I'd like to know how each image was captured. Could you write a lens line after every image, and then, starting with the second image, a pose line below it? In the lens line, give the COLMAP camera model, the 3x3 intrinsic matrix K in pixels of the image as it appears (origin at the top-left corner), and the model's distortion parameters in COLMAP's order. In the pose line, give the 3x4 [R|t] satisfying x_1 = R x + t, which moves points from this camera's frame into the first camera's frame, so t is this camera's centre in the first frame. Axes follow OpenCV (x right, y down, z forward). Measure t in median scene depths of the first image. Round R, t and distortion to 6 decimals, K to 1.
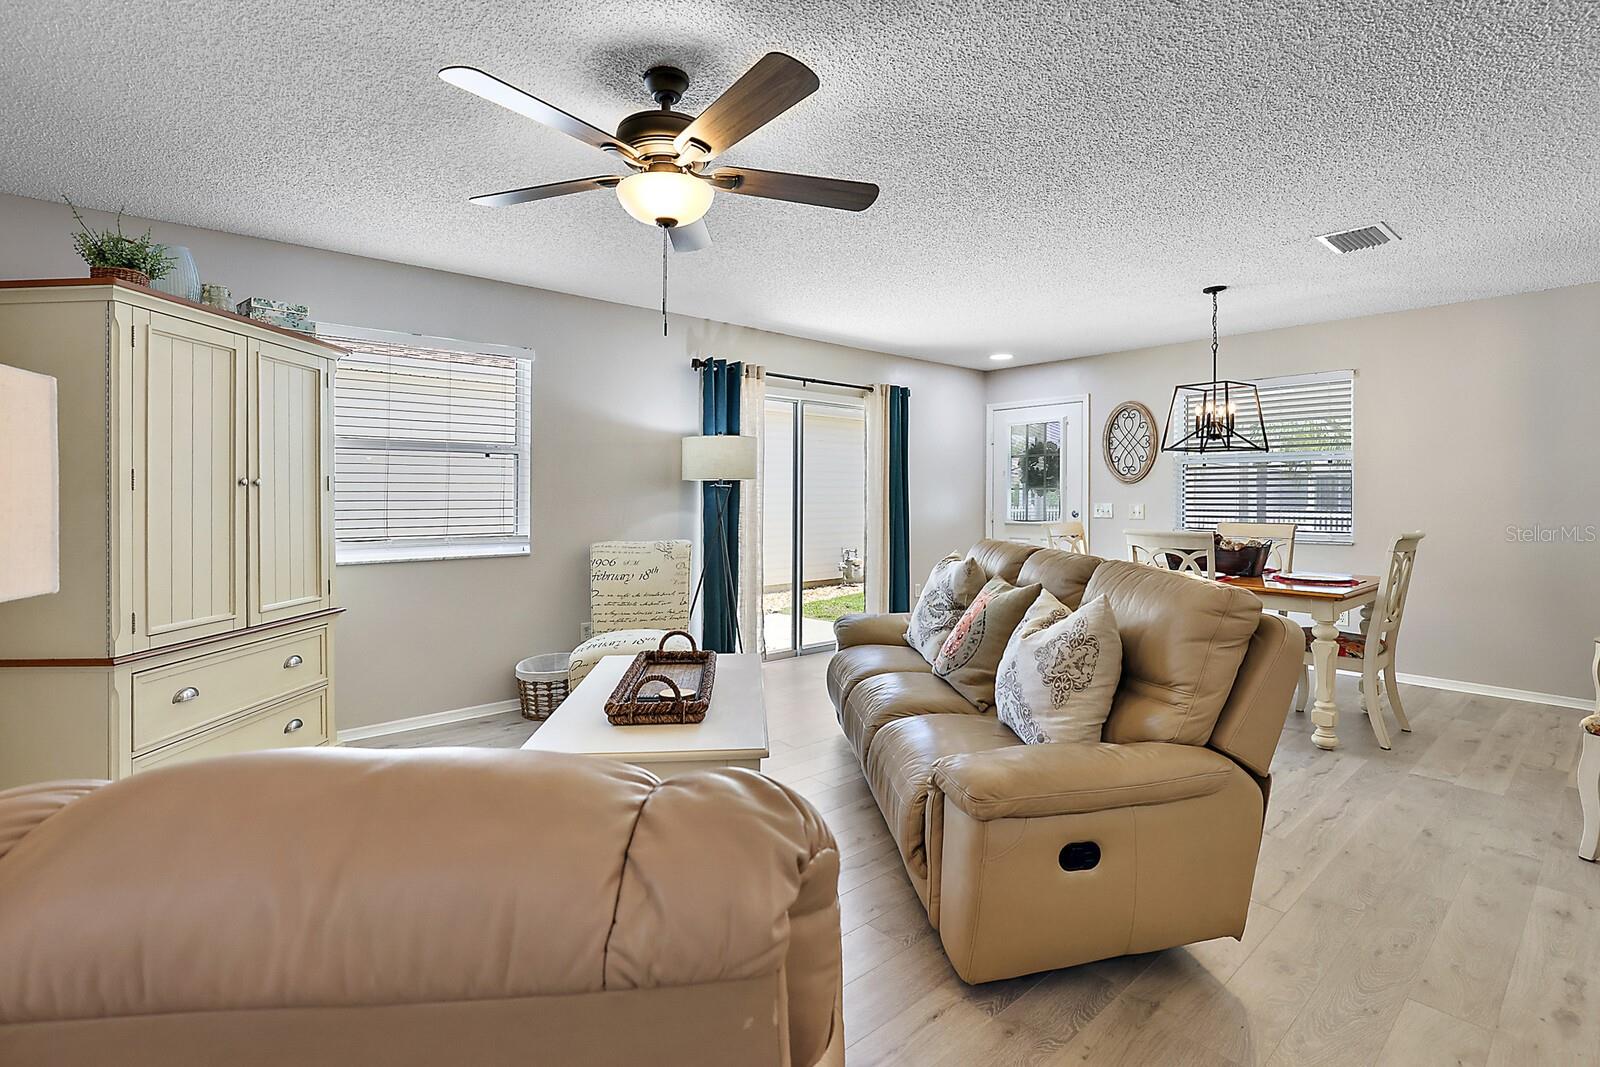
lens RADIAL K [[742.7, 0, 800.0], [0, 742.7, 502.7], [0, 0, 1]] dist [-0.001497, -0.000524]
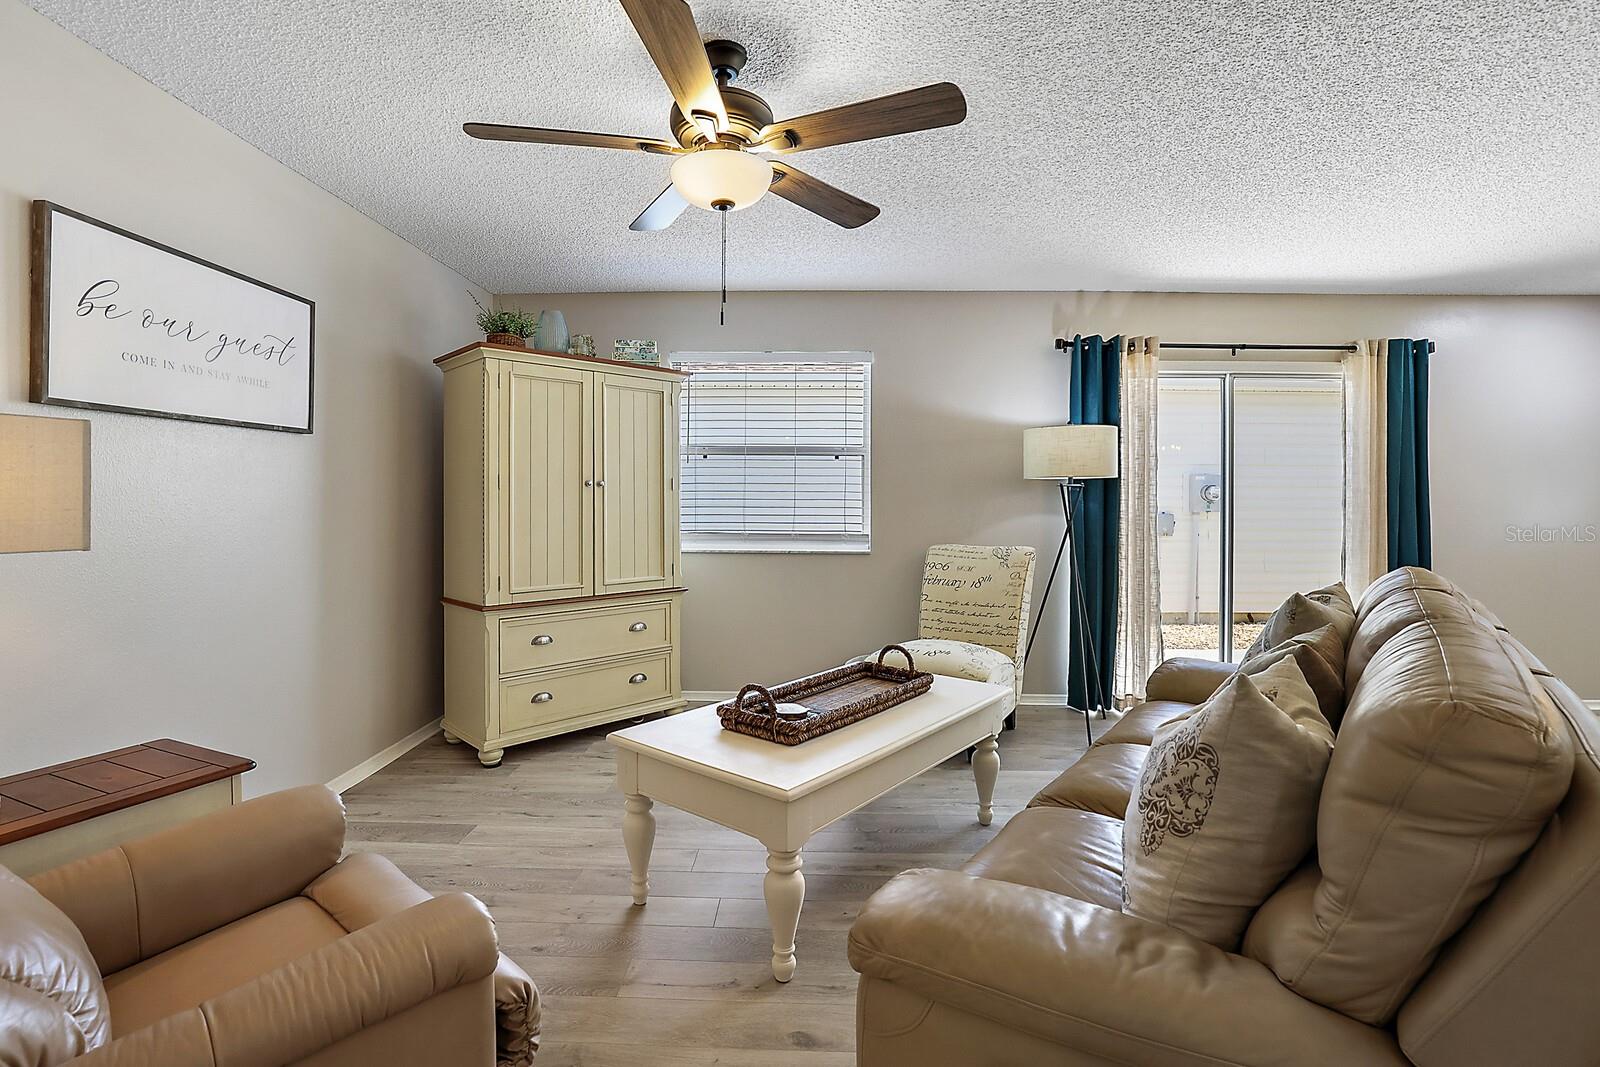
lens RADIAL K [[746.5, 0, 799.8], [0, 746.5, 499.0], [0, 0, 1]] dist [-0.020542, -0.000240]
pose [[0.739942, 0.006963, -0.672635, 0.306197], [-0.012032, 0.999923, -0.002885, -0.000909], [0.672563, 0.010228, 0.739969, 0.212844]]
